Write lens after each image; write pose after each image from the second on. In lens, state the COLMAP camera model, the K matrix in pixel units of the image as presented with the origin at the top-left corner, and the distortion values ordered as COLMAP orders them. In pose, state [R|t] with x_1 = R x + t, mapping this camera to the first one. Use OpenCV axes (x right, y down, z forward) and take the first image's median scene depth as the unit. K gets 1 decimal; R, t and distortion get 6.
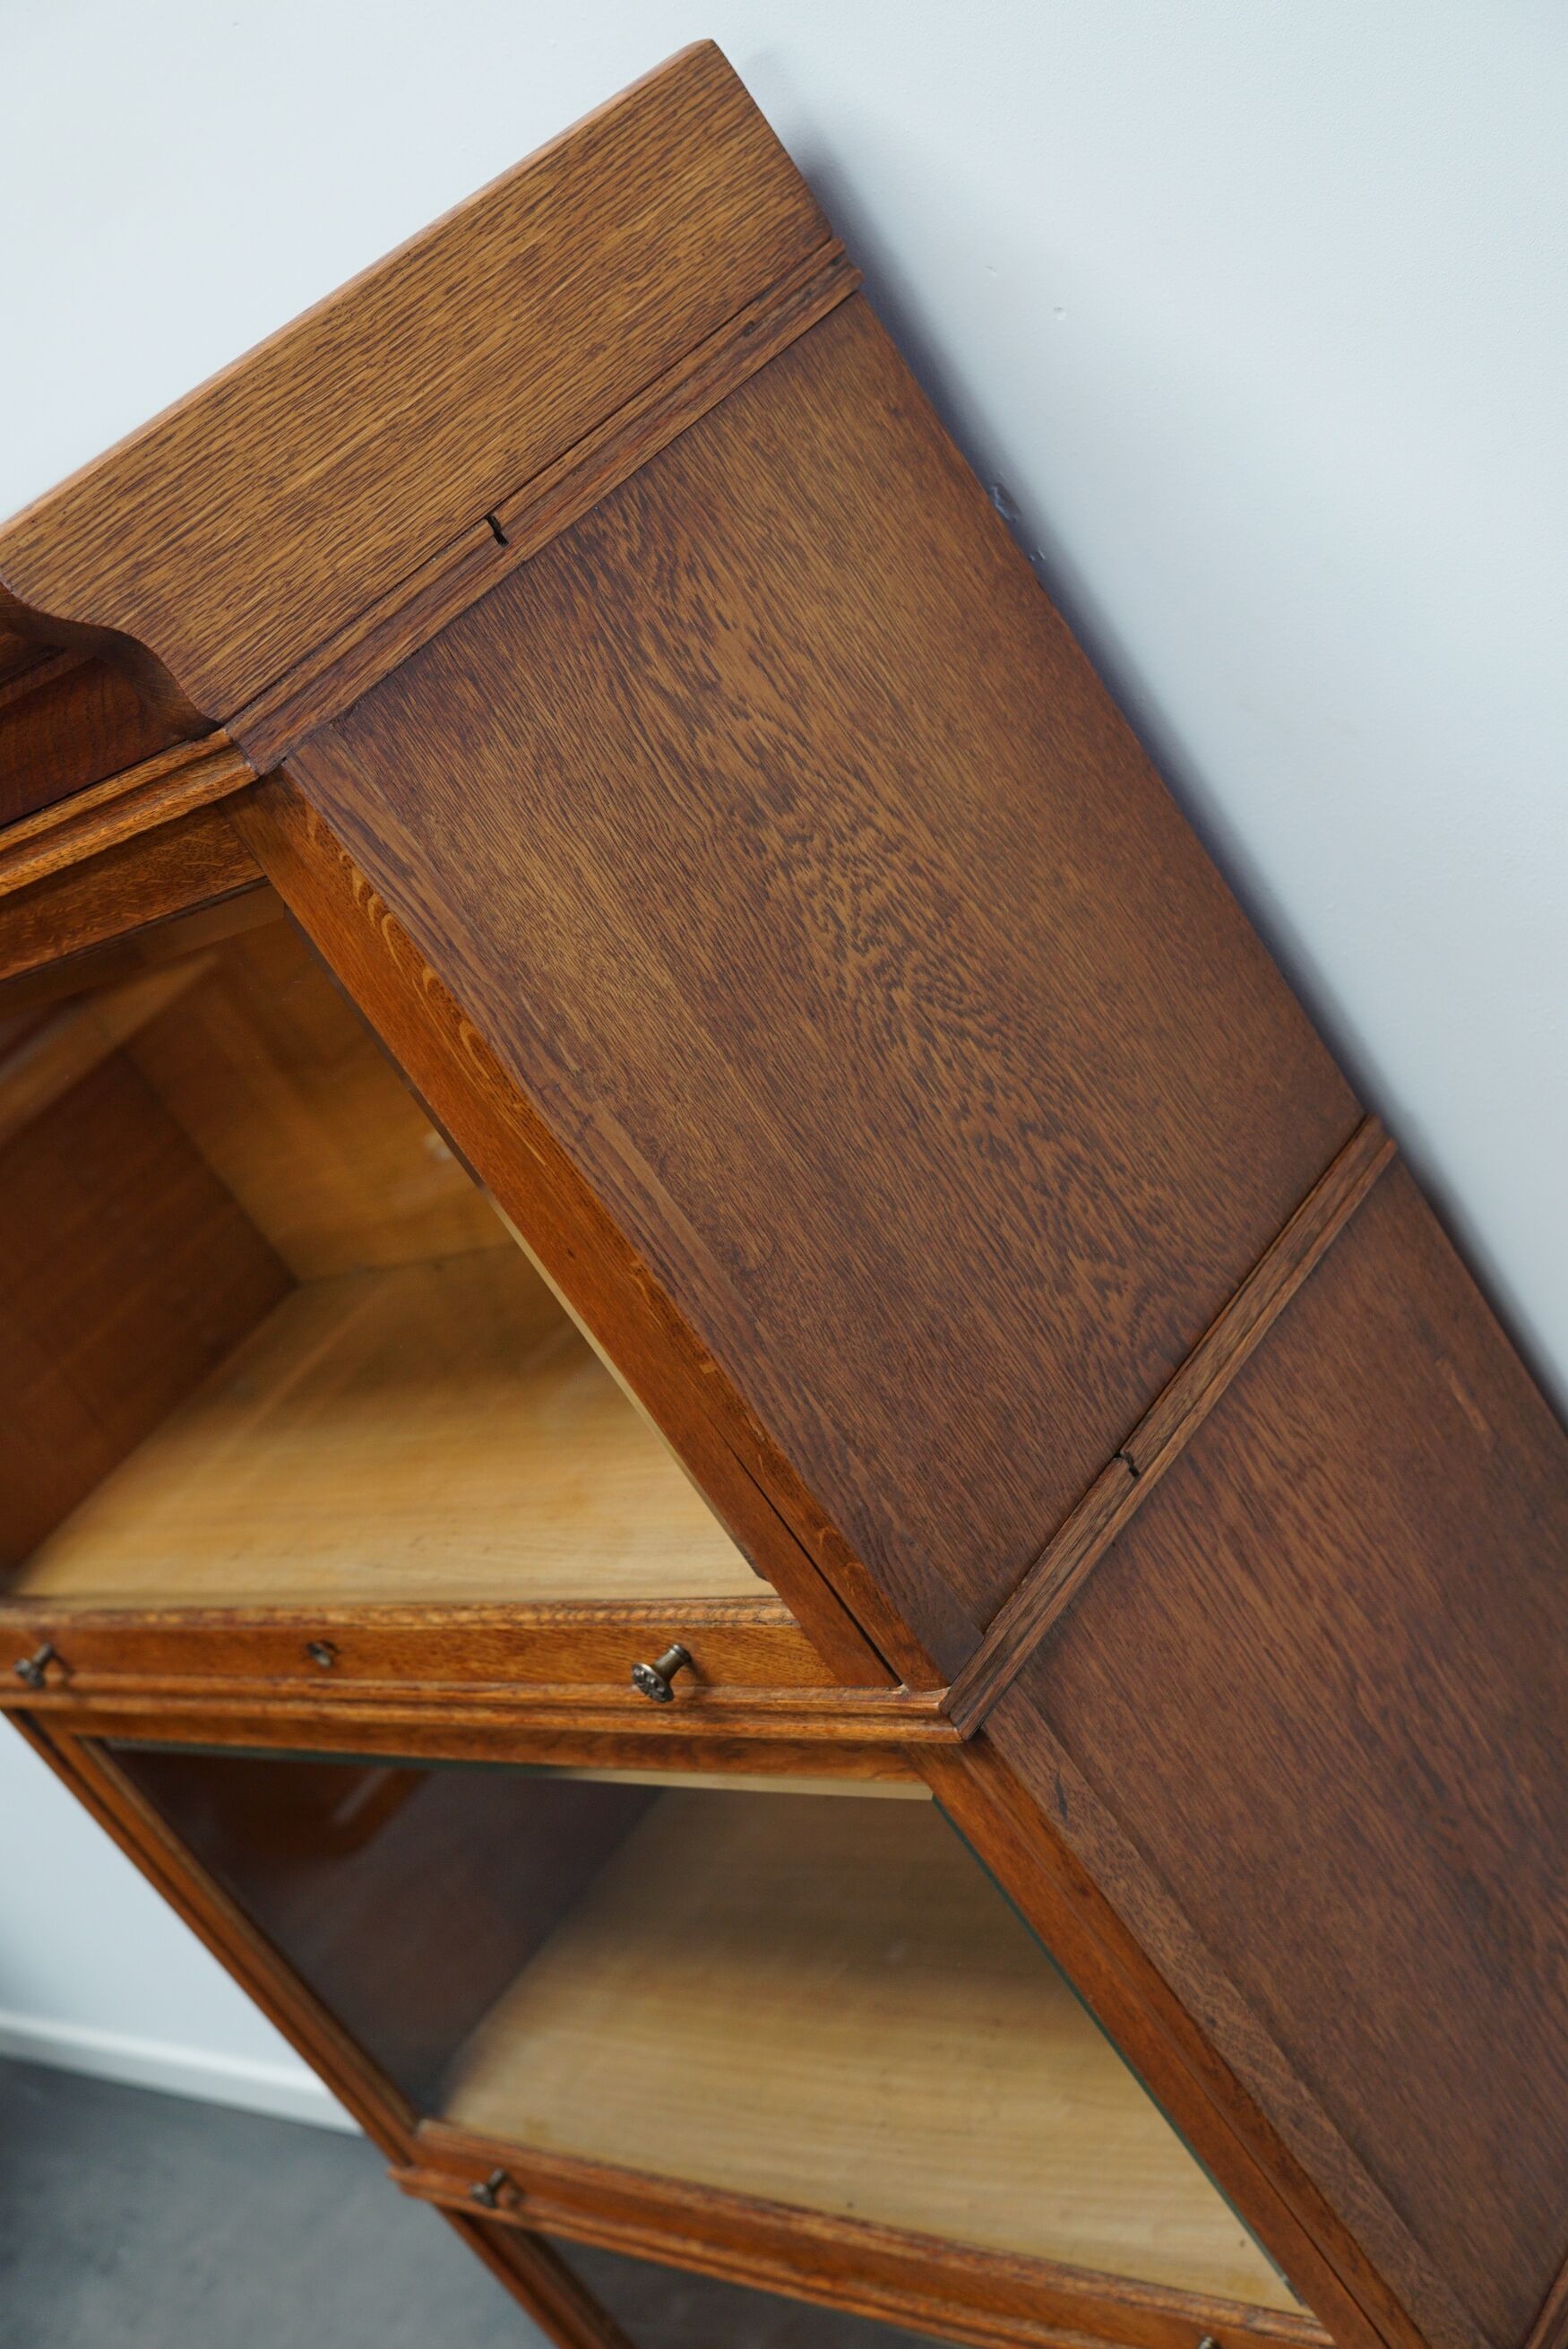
lens RADIAL K [[3040.9, 0, 784.0], [0, 3040.9, 1174.5], [0, 0, 1]] dist [-0.177139, 0.408761]
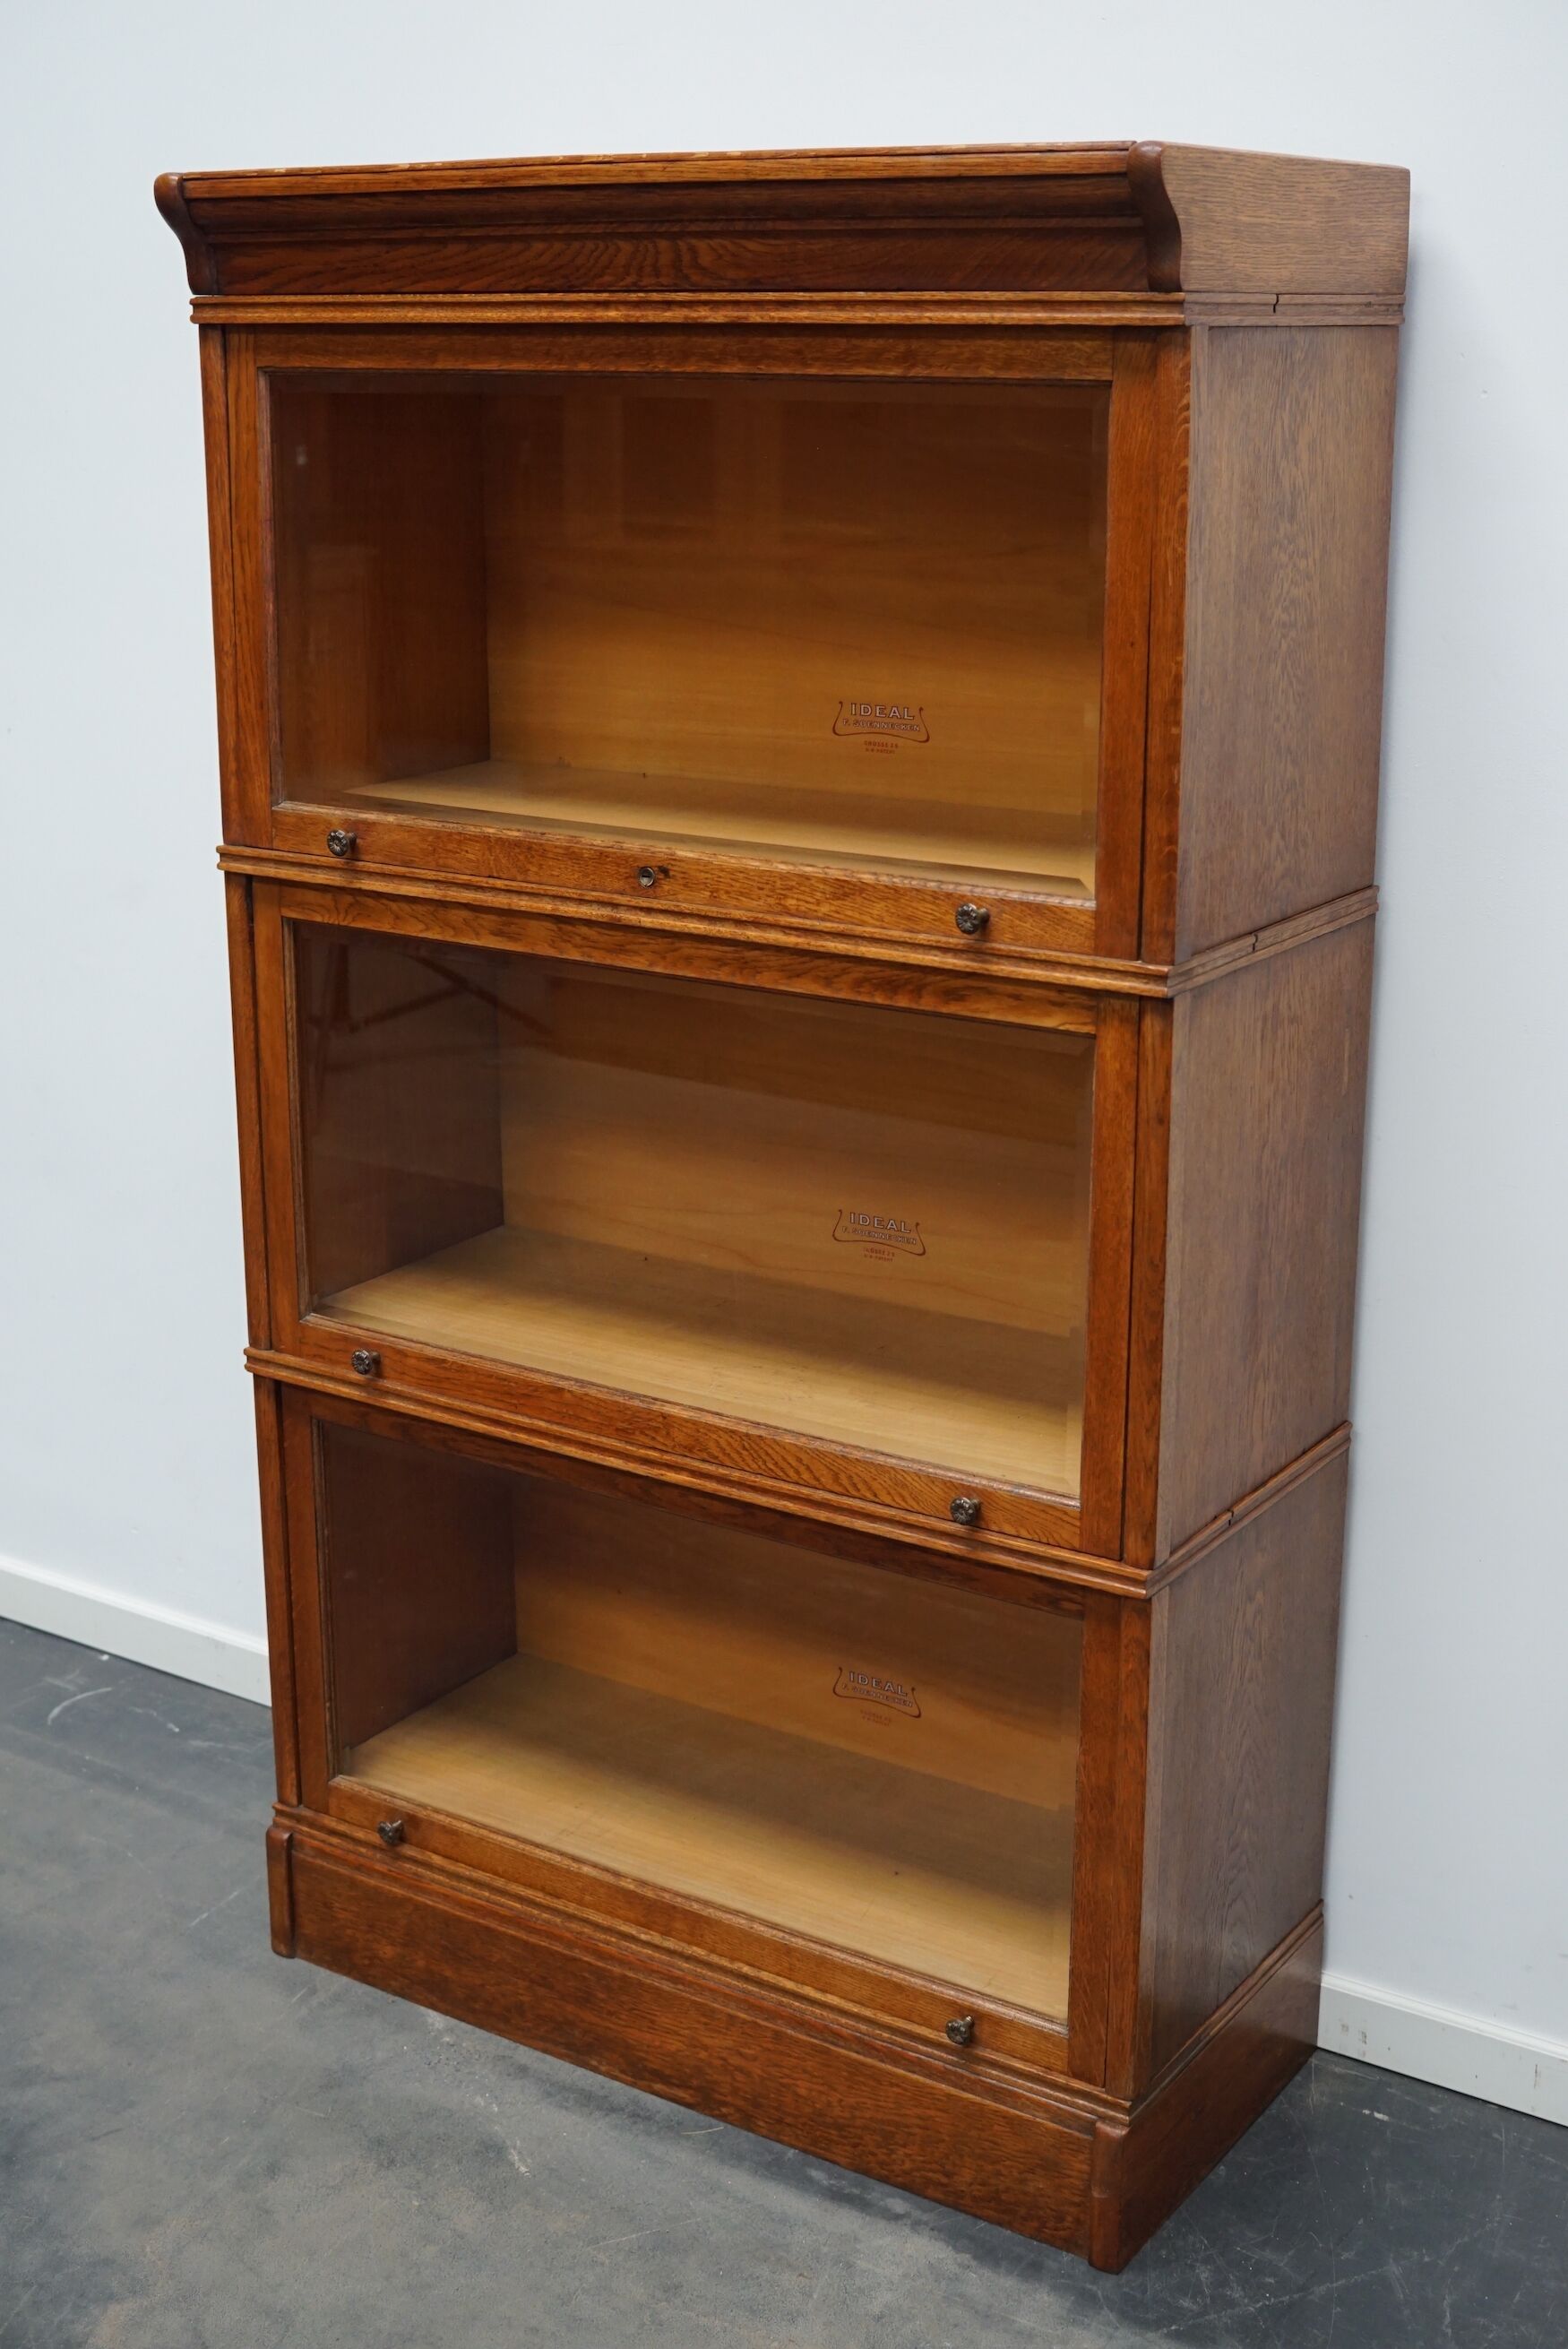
lens RADIAL K [[3040.9, 0, 784.0], [0, 3040.9, 1174.5], [0, 0, 1]] dist [-0.177139, 0.408761]
pose [[0.835656, 0.483282, 0.260992, -0.505514], [-0.438922, 0.873245, -0.211639, 0.698954], [-0.330192, 0.062302, 0.941856, -0.566191]]
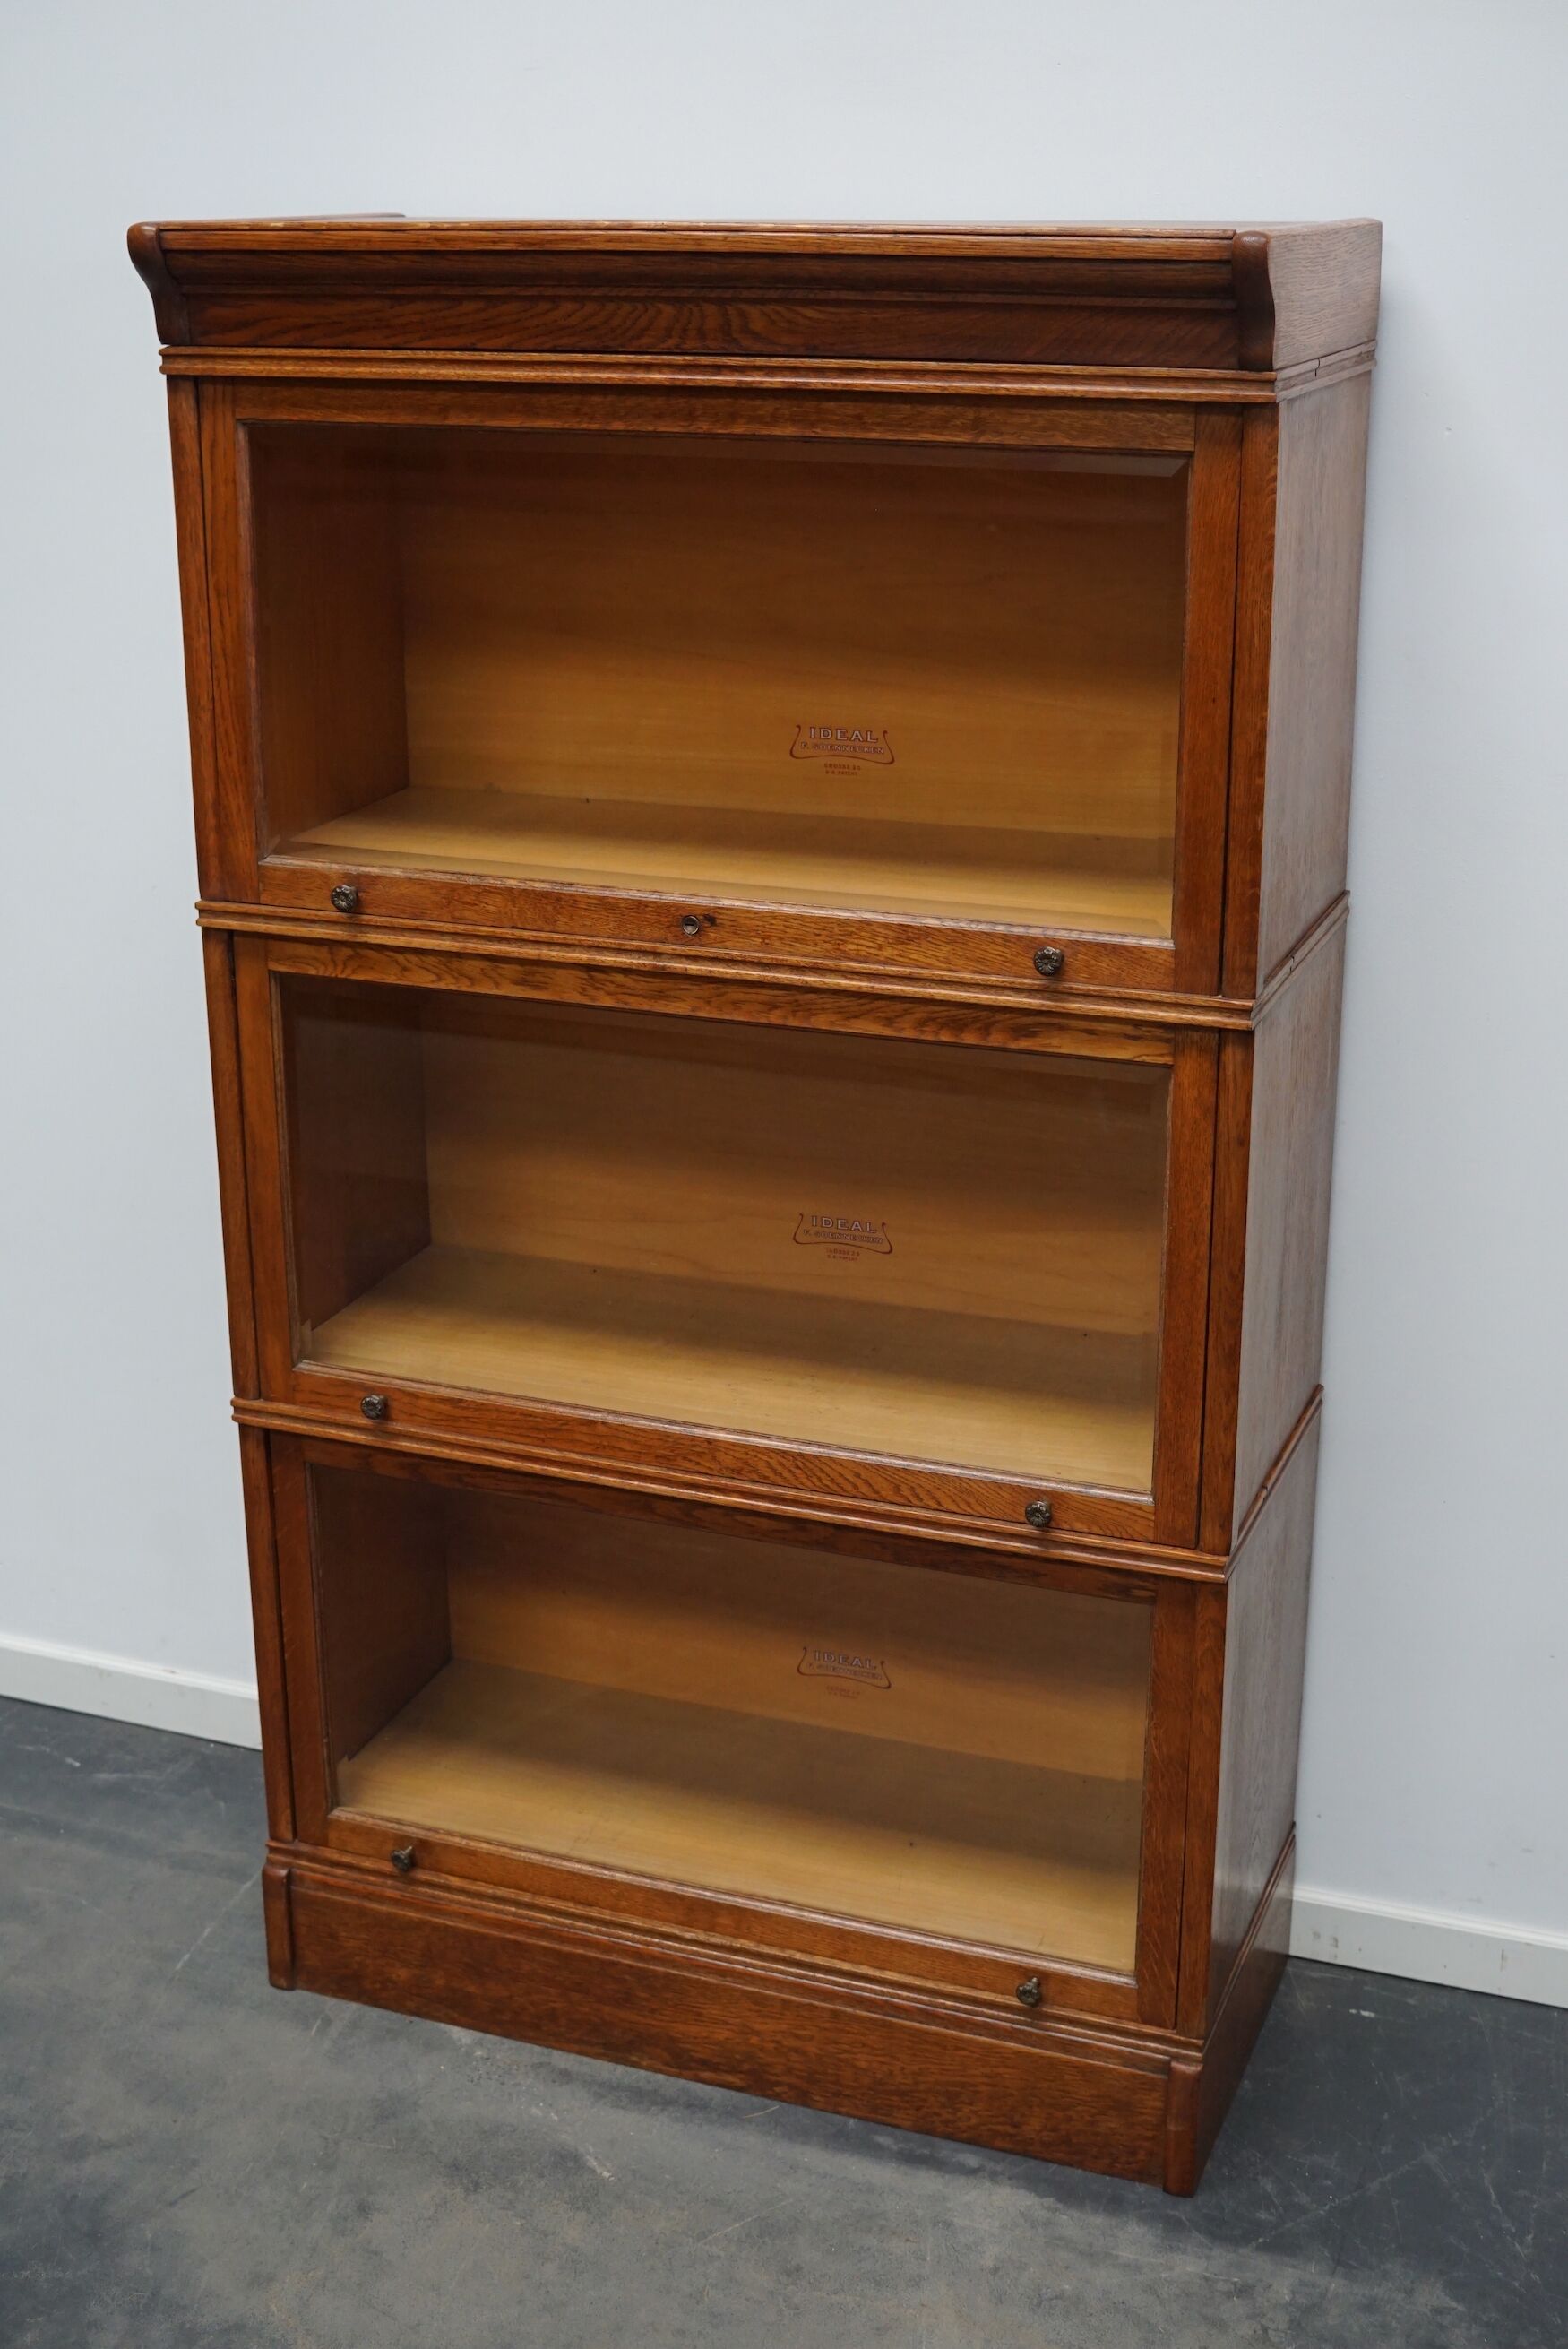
lens RADIAL K [[3040.9, 0, 784.0], [0, 3040.9, 1174.5], [0, 0, 1]] dist [-0.177139, 0.408761]
pose [[0.792519, 0.408736, 0.452602, -0.922388], [-0.329561, 0.911499, -0.246087, 0.771327], [-0.513131, 0.045869, 0.857084, -0.446734]]
